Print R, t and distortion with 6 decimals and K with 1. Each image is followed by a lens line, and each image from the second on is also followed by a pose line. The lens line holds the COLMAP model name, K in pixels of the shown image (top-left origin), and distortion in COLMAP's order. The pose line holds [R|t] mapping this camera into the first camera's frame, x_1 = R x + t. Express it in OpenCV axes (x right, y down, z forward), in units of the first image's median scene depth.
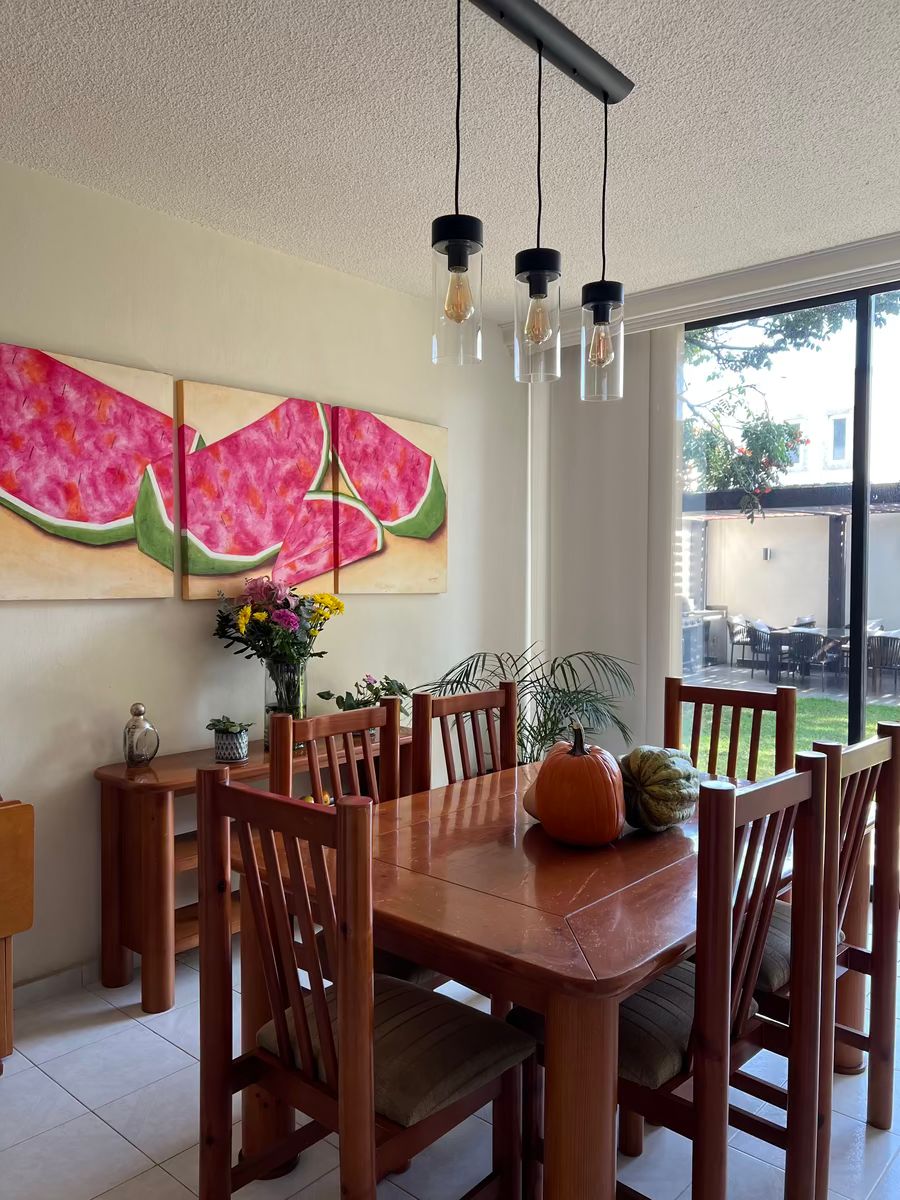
lens RADIAL K [[904.5, 0, 456.1], [0, 904.5, 597.2], [0, 0, 1]] dist [0.049662, -0.053299]
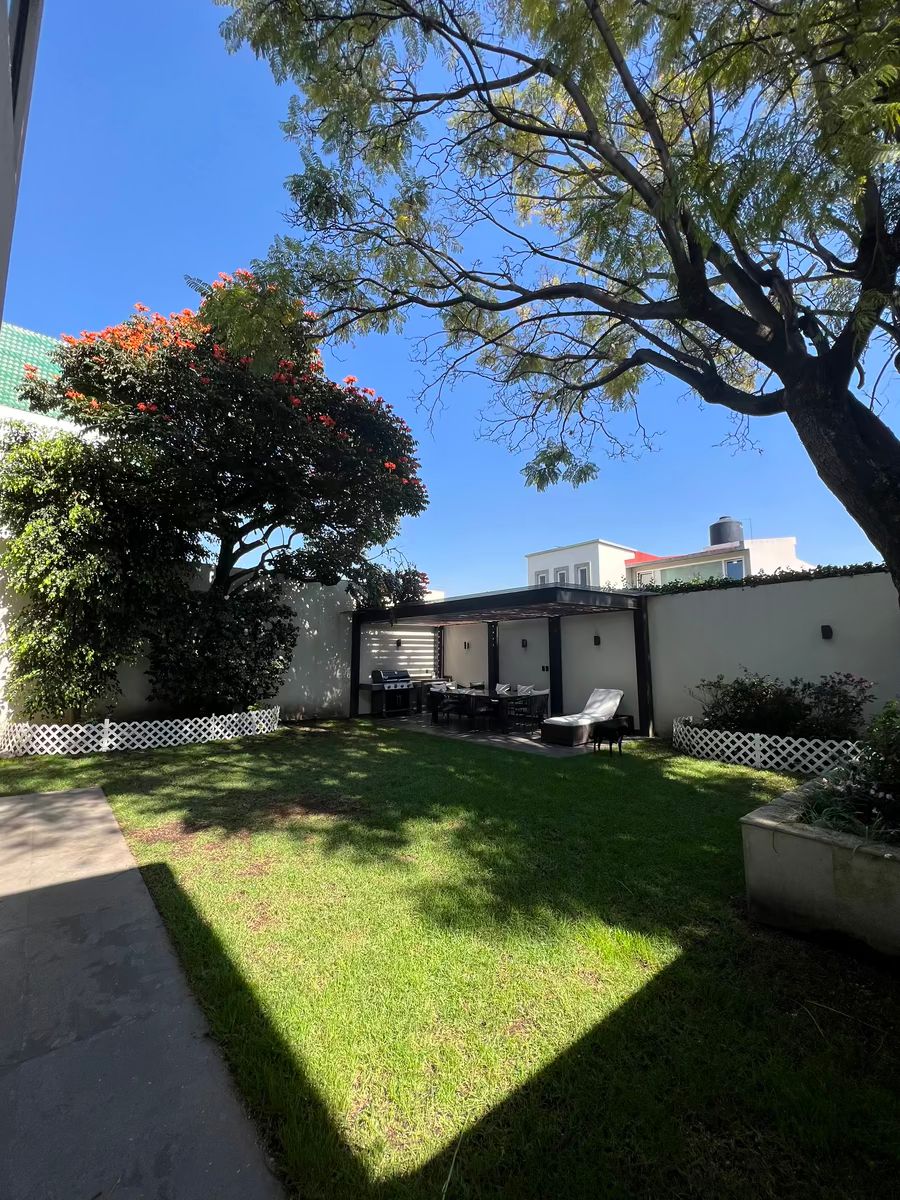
lens RADIAL K [[479.7, 0, 443.6], [0, 479.7, 596.6], [0, 0, 1]] dist [-0.000946, 0.000002]
pose [[0.984432, -0.026597, -0.173743, 0.482112], [-0.001419, 0.987250, -0.159172, 0.006540], [0.175761, 0.156940, 0.971842, 0.104726]]
